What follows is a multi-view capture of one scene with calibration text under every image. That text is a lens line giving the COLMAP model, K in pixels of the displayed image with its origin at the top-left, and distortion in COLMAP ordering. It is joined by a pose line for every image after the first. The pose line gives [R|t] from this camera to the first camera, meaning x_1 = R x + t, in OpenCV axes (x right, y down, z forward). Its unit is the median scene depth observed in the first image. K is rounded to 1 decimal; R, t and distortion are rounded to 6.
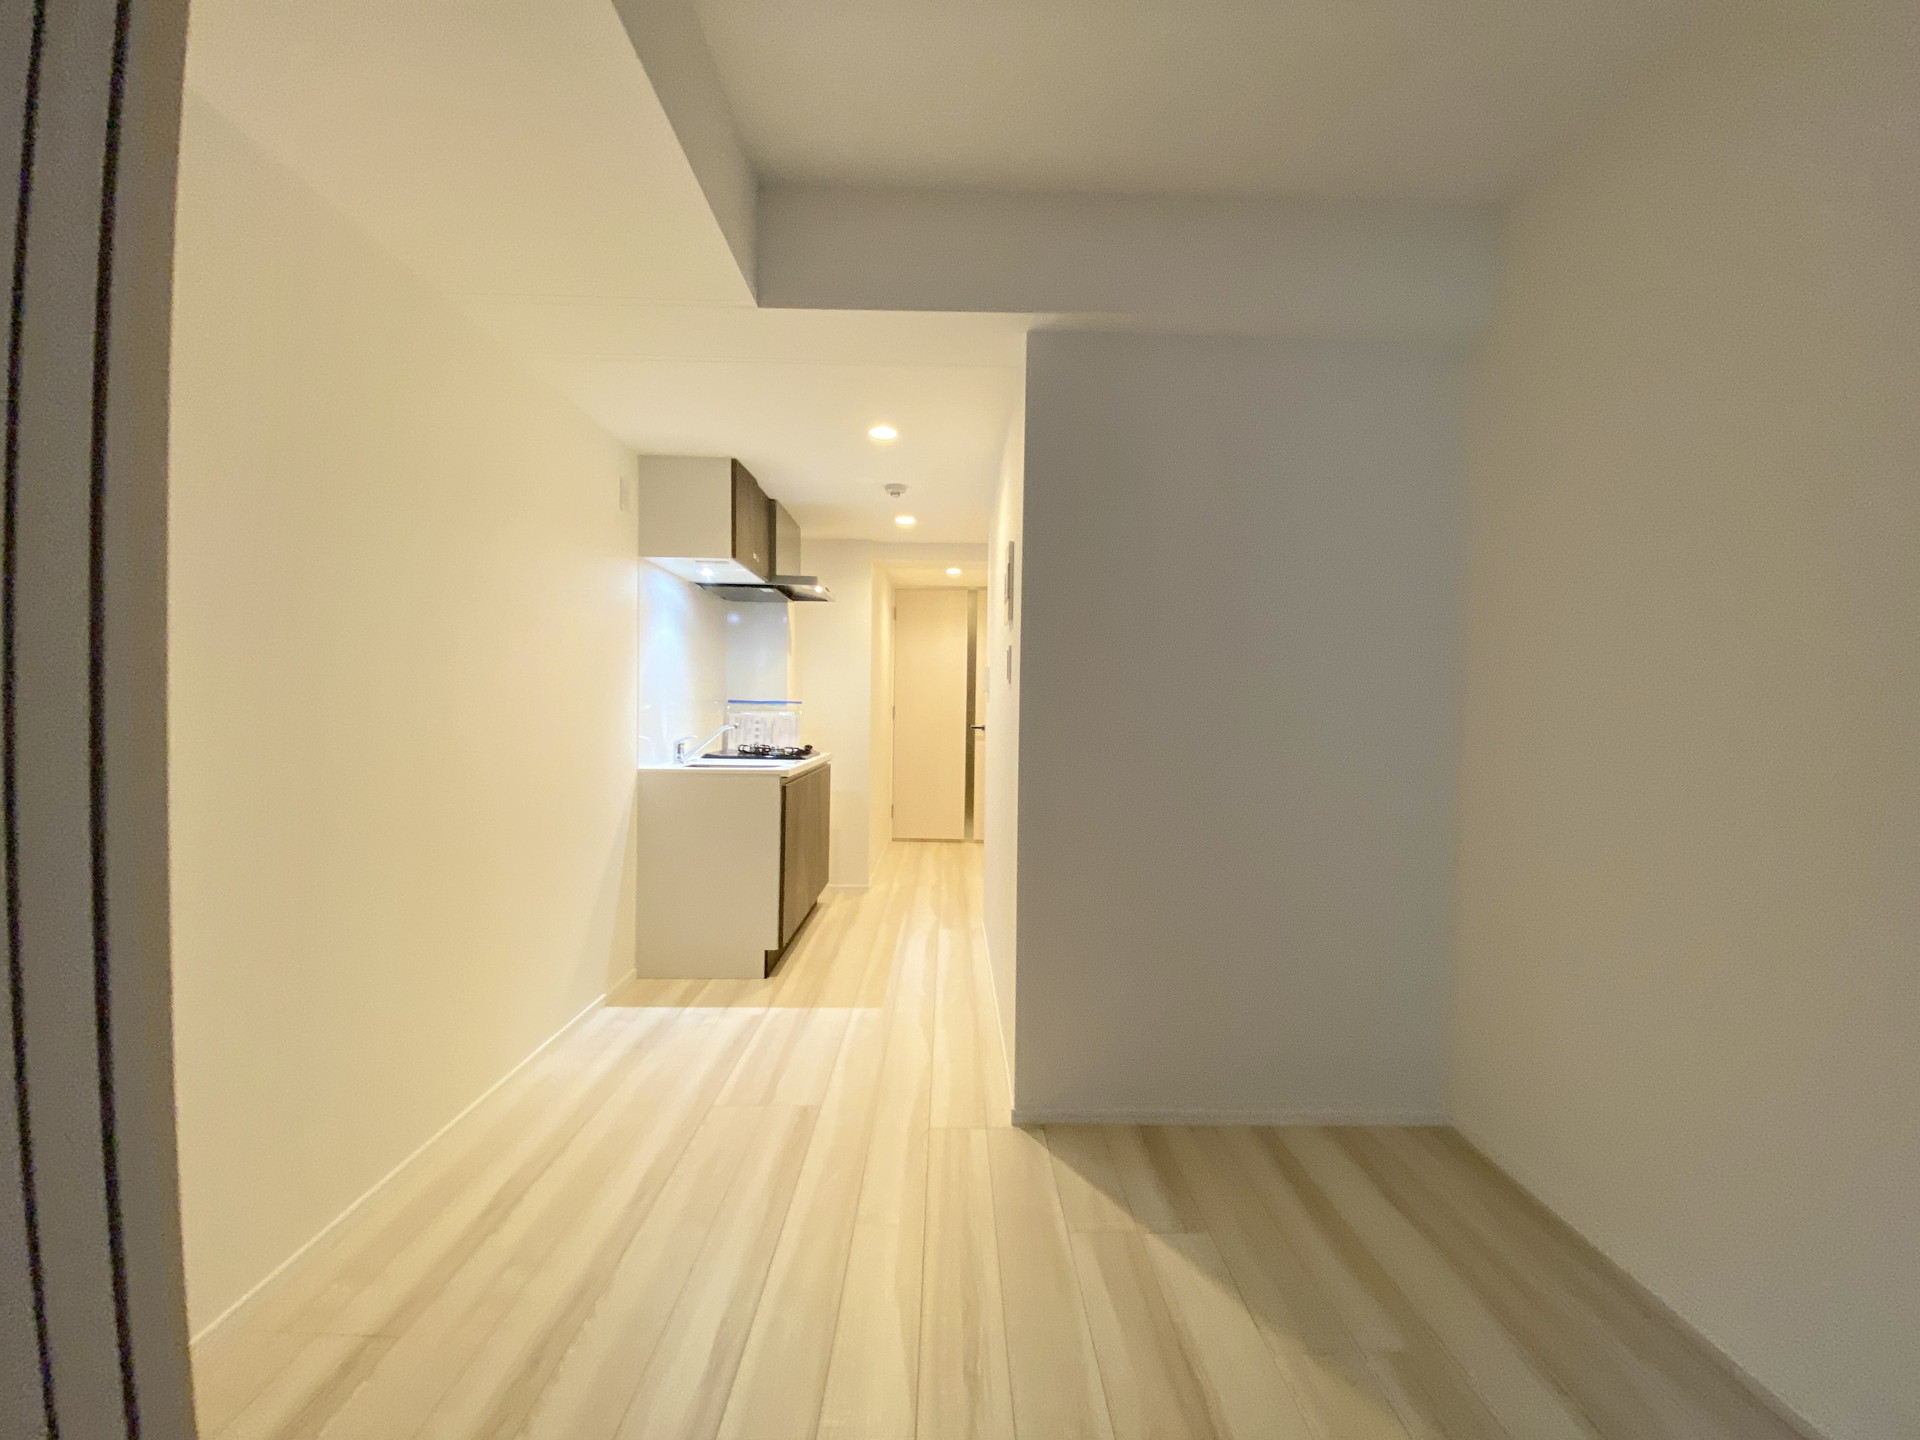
lens RADIAL K [[753.7, 0, 959.6], [0, 753.7, 735.6], [0, 0, 1]] dist [0.046794, -0.010053]
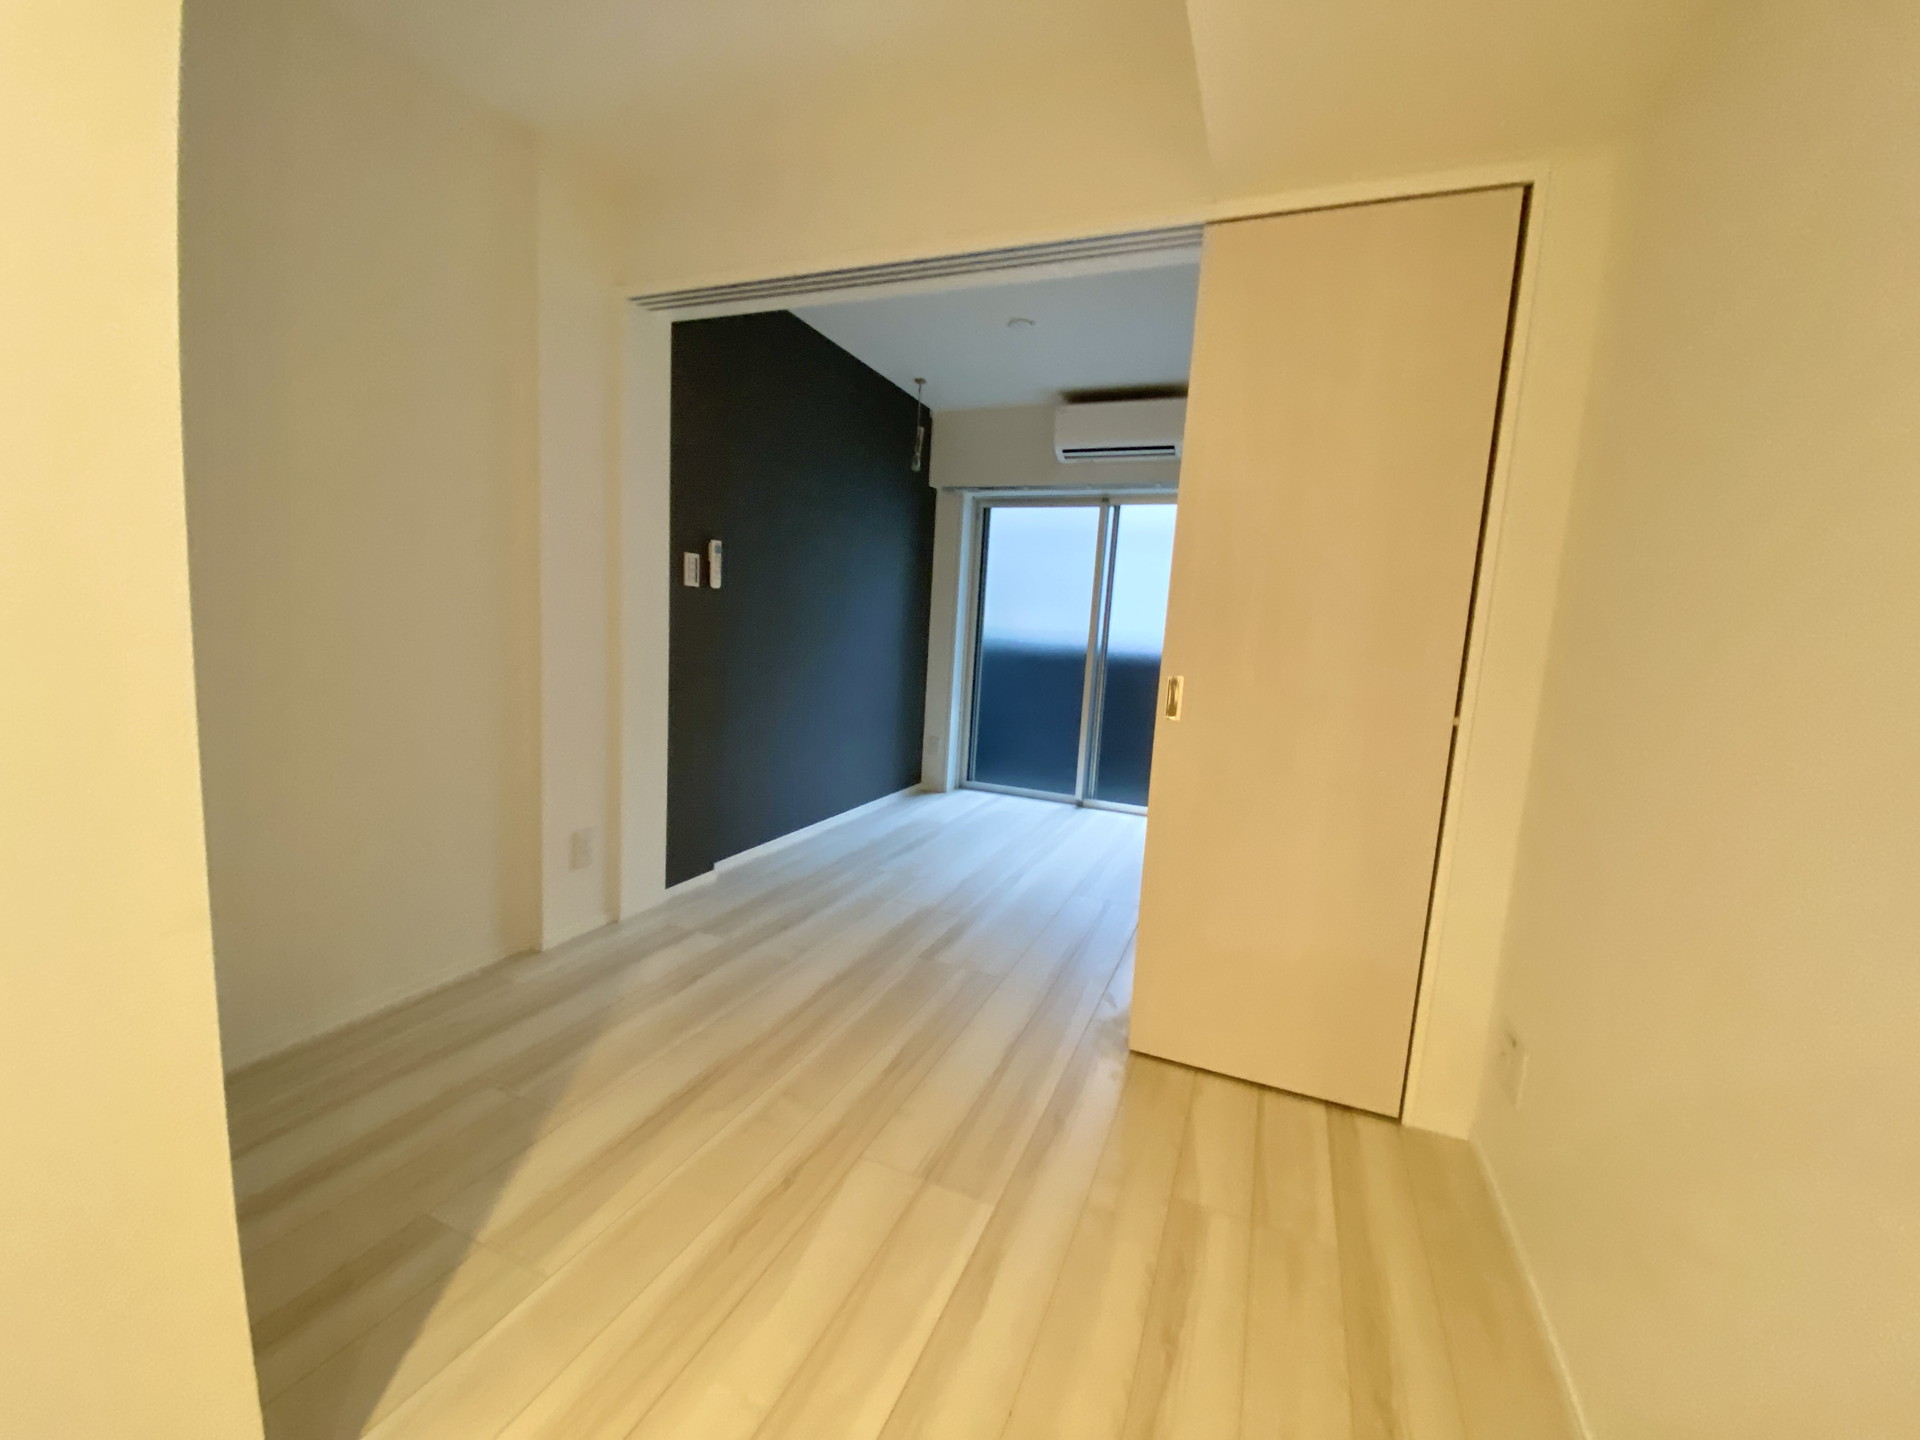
lens RADIAL K [[785.7, 0, 960.0], [0, 785.7, 720.0], [0, 0, 1]] dist [0.000739, -0.011917]
pose [[-0.918777, -0.112217, 0.378492, -0.224948], [-0.056659, 0.986306, 0.154886, -0.025631], [-0.390690, 0.120861, -0.912553, 0.712034]]
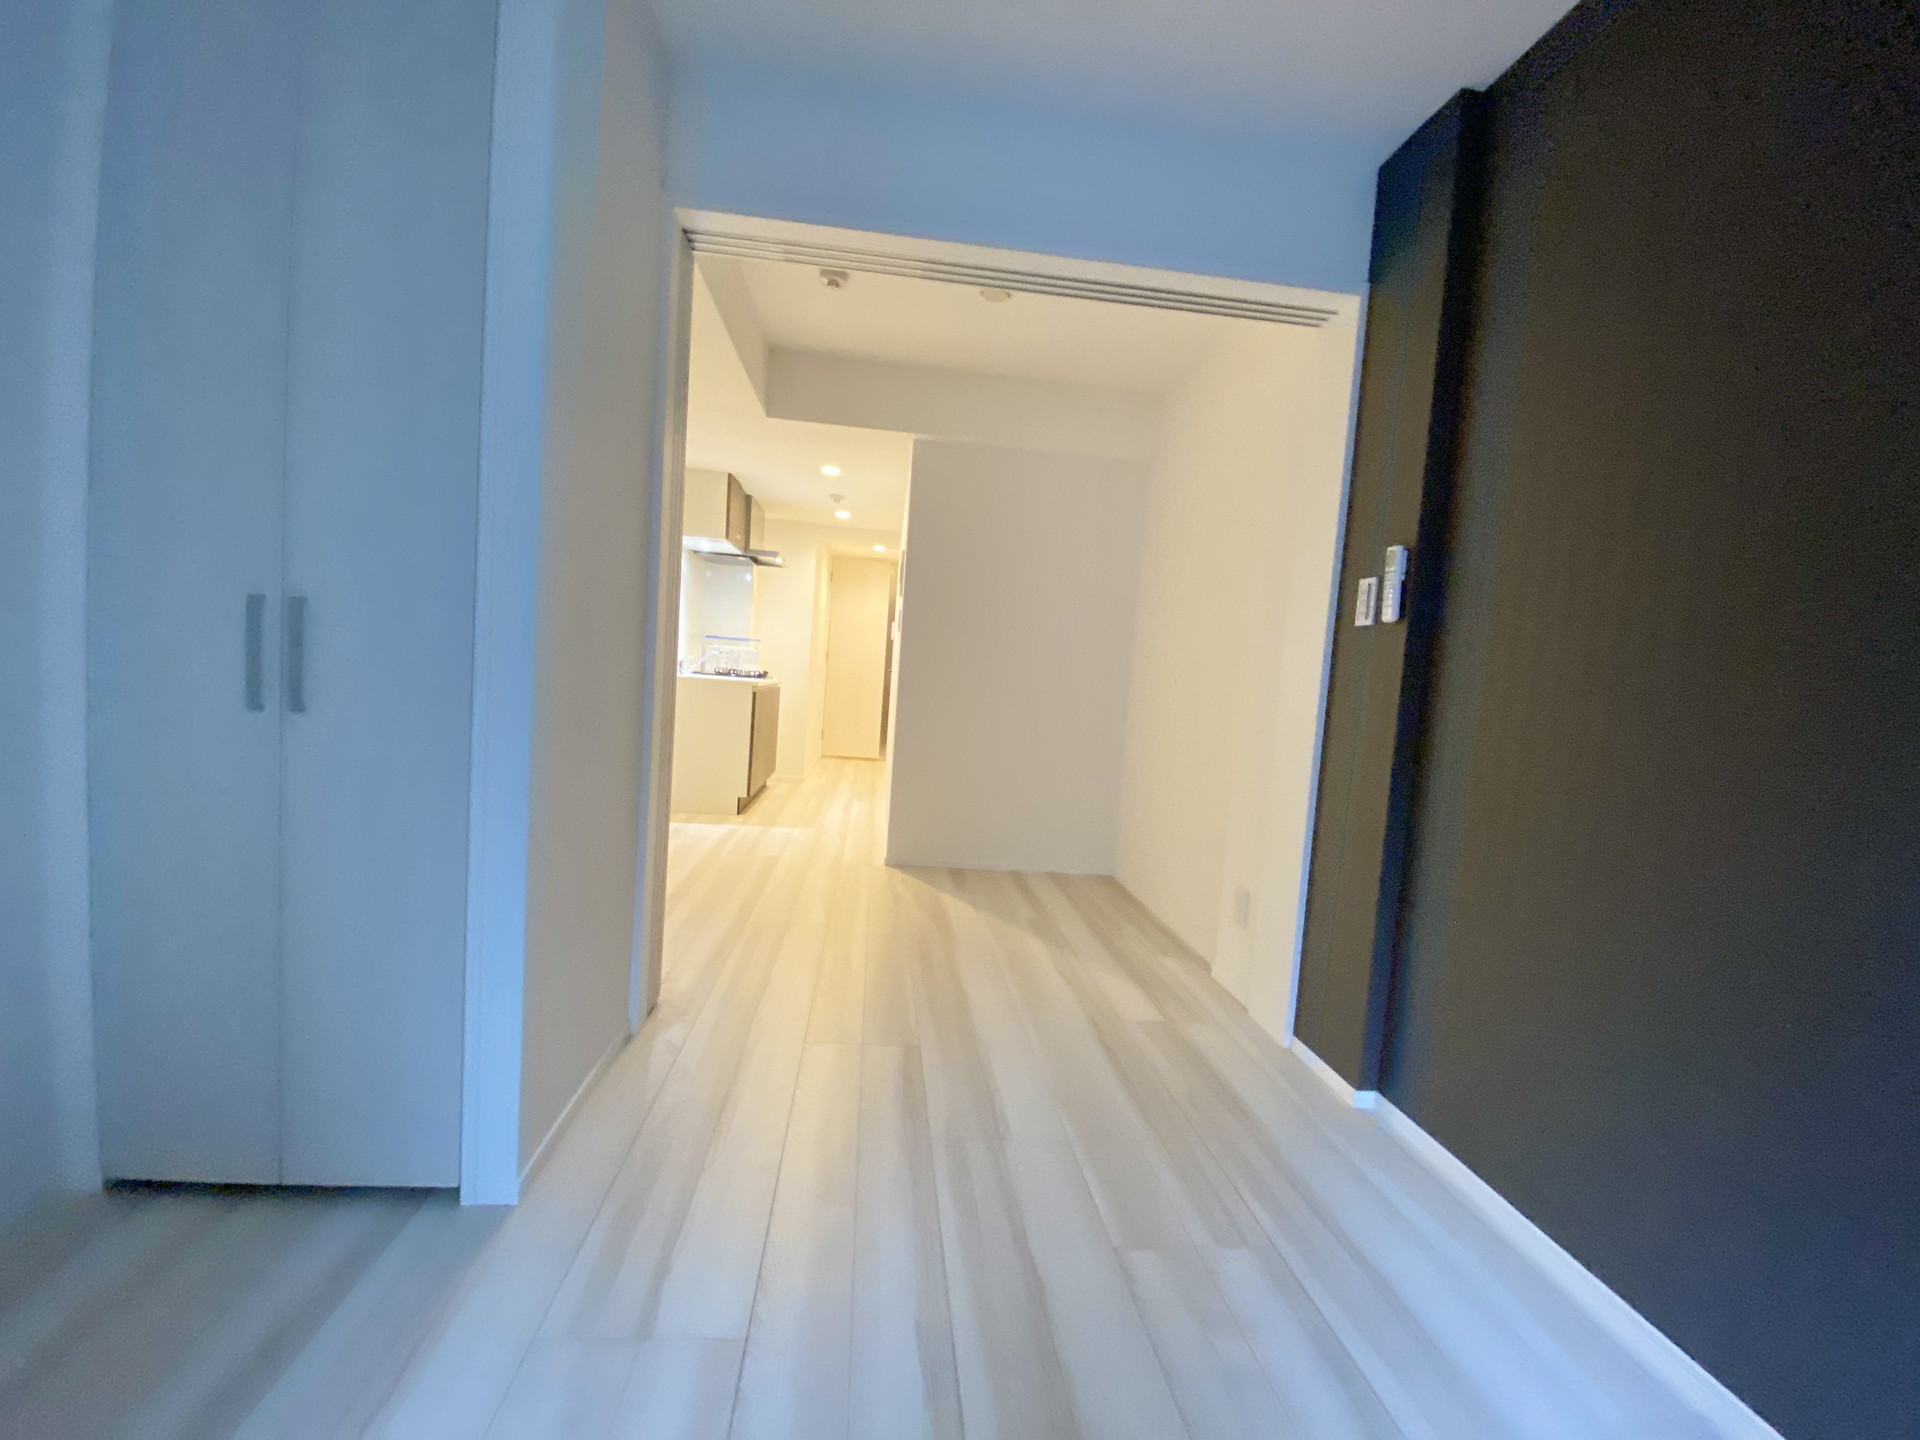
lens RADIAL K [[767.8, 0, 960.0], [0, 767.8, 720.0], [0, 0, 1]] dist [0.002657, -0.012361]
pose [[0.994495, 0.050449, 0.091838, 0.036414], [-0.053342, 0.998146, 0.029319, 0.048446], [-0.090189, -0.034056, 0.995342, -0.513638]]
